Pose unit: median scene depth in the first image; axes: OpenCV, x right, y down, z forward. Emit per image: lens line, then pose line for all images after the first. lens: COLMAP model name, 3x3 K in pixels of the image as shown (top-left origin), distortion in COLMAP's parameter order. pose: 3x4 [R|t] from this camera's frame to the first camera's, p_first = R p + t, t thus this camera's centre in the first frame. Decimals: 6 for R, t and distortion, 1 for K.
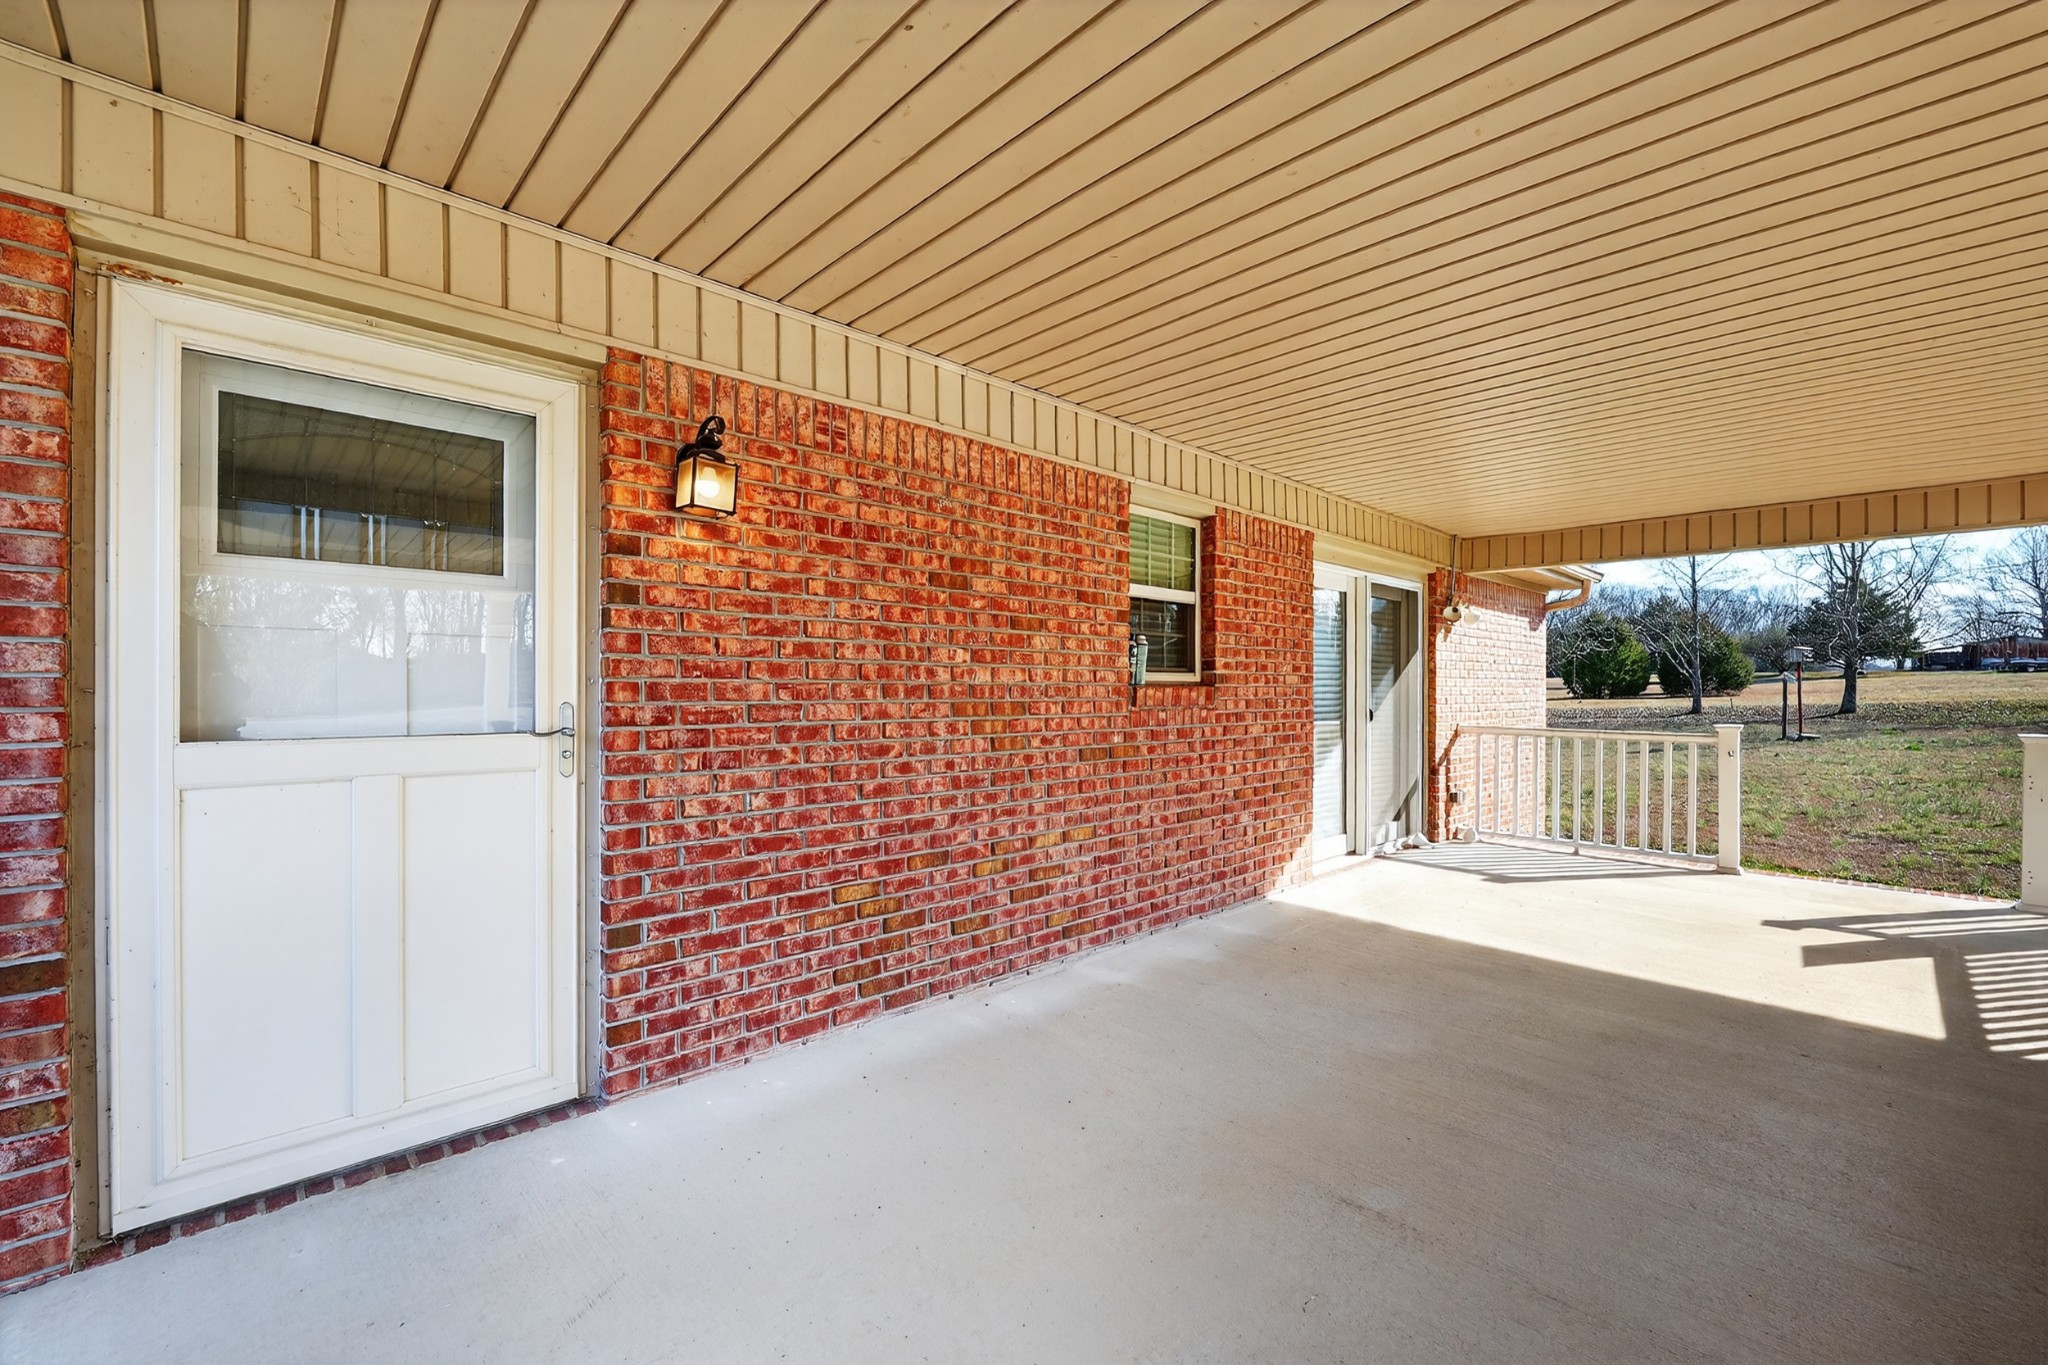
lens RADIAL K [[841.1, 0, 1025.0], [0, 841.1, 694.3], [0, 0, 1]] dist [0.000618, 0.000211]
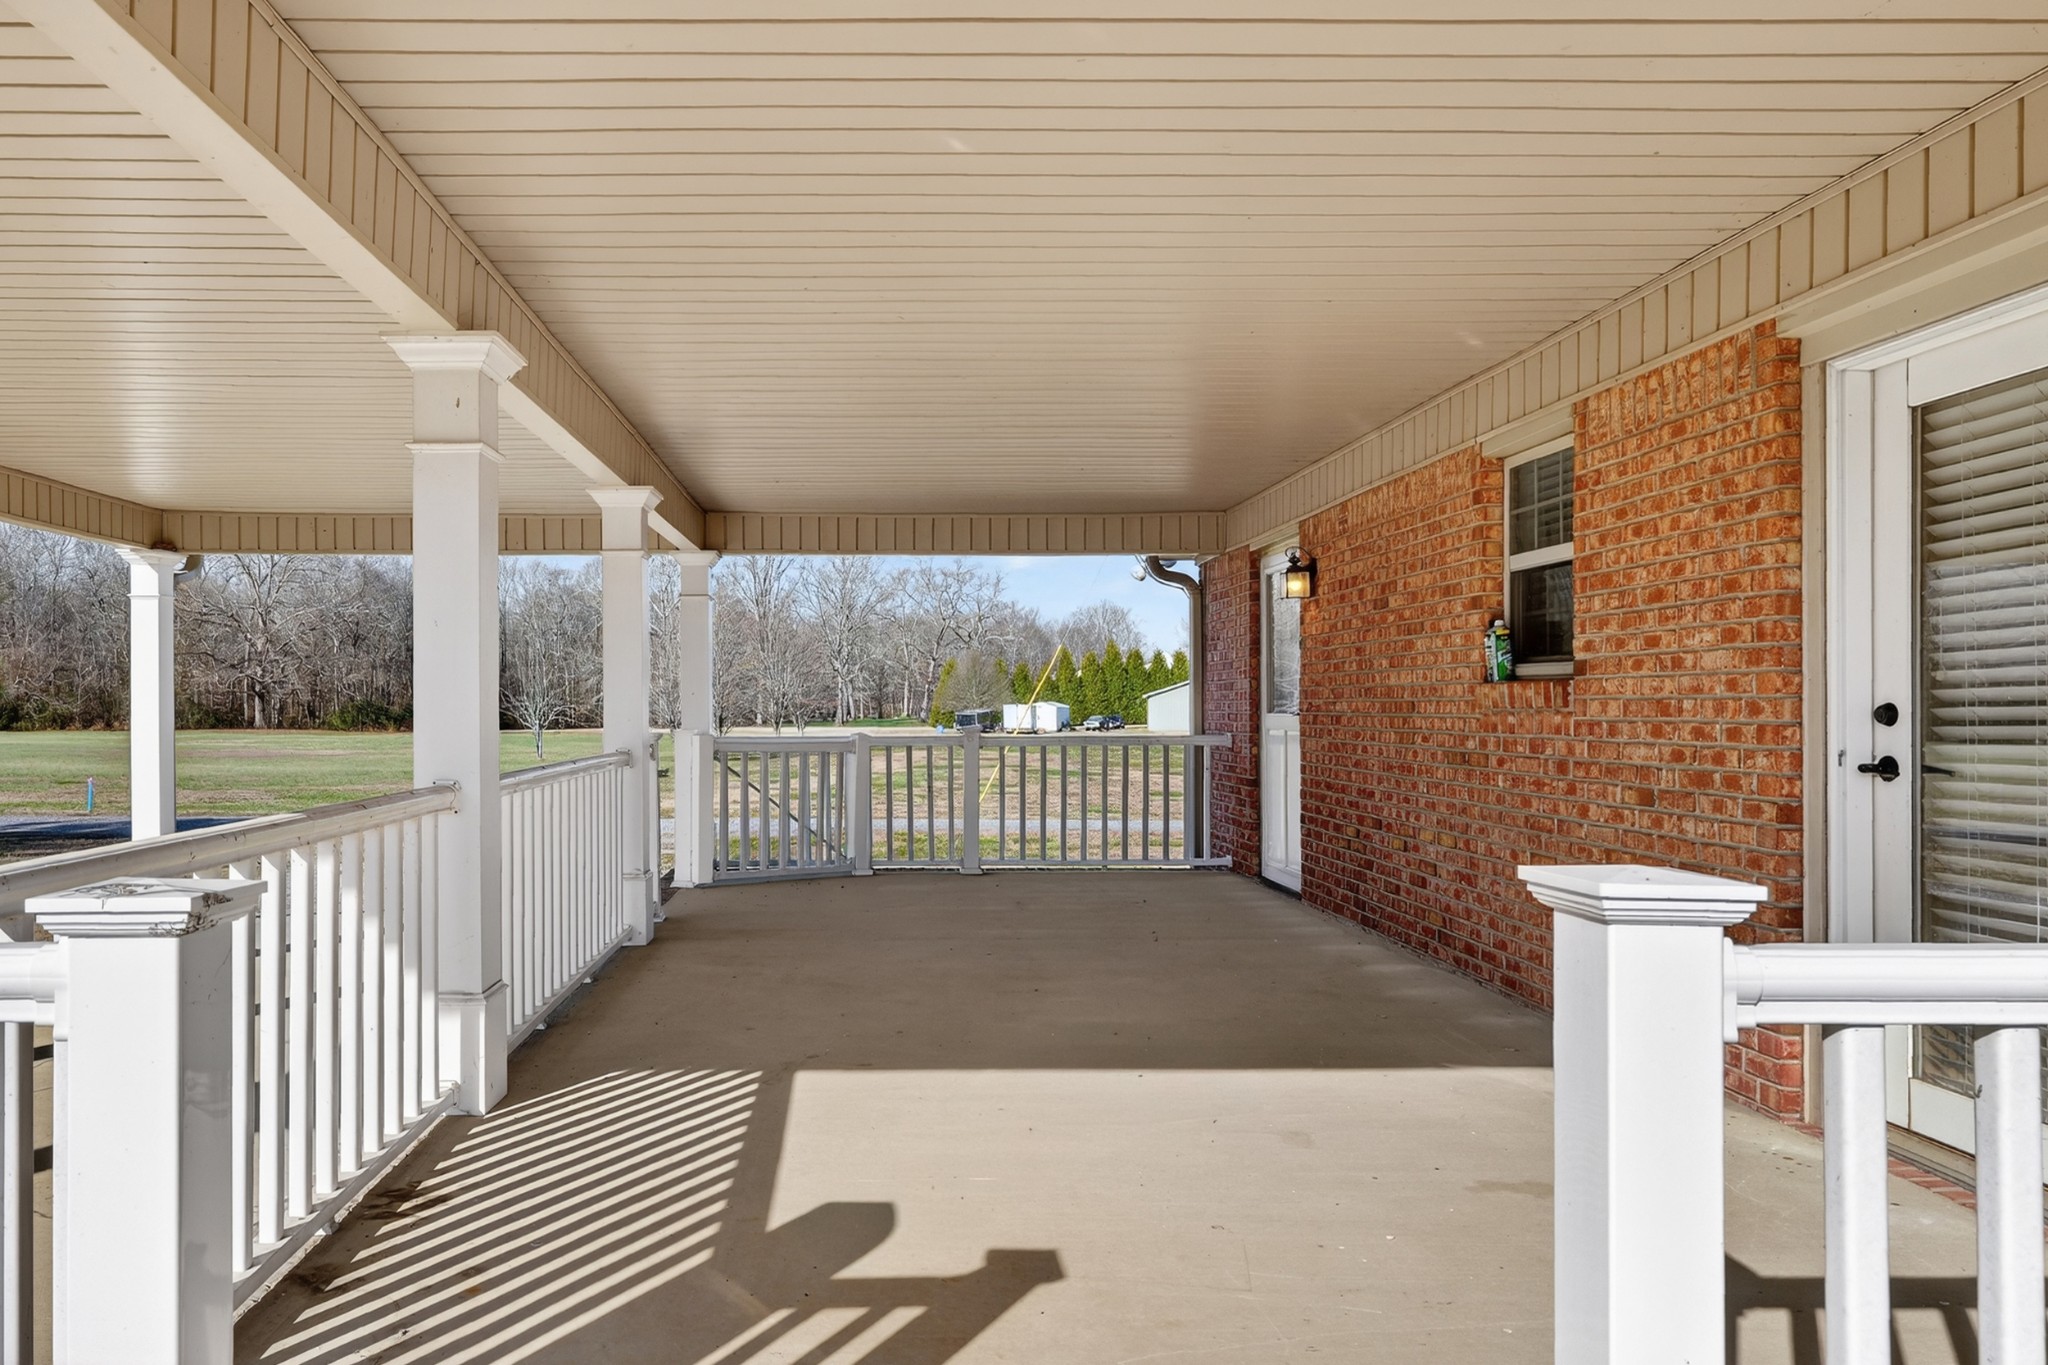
lens RADIAL K [[841.1, 0, 1025.0], [0, 841.1, 694.3], [0, 0, 1]] dist [0.000618, 0.000211]
pose [[-0.537304, -0.005194, -0.843373, 1.096625], [0.001652, 0.999973, -0.007211, 0.006769], [0.843387, -0.005268, -0.537281, 1.078921]]
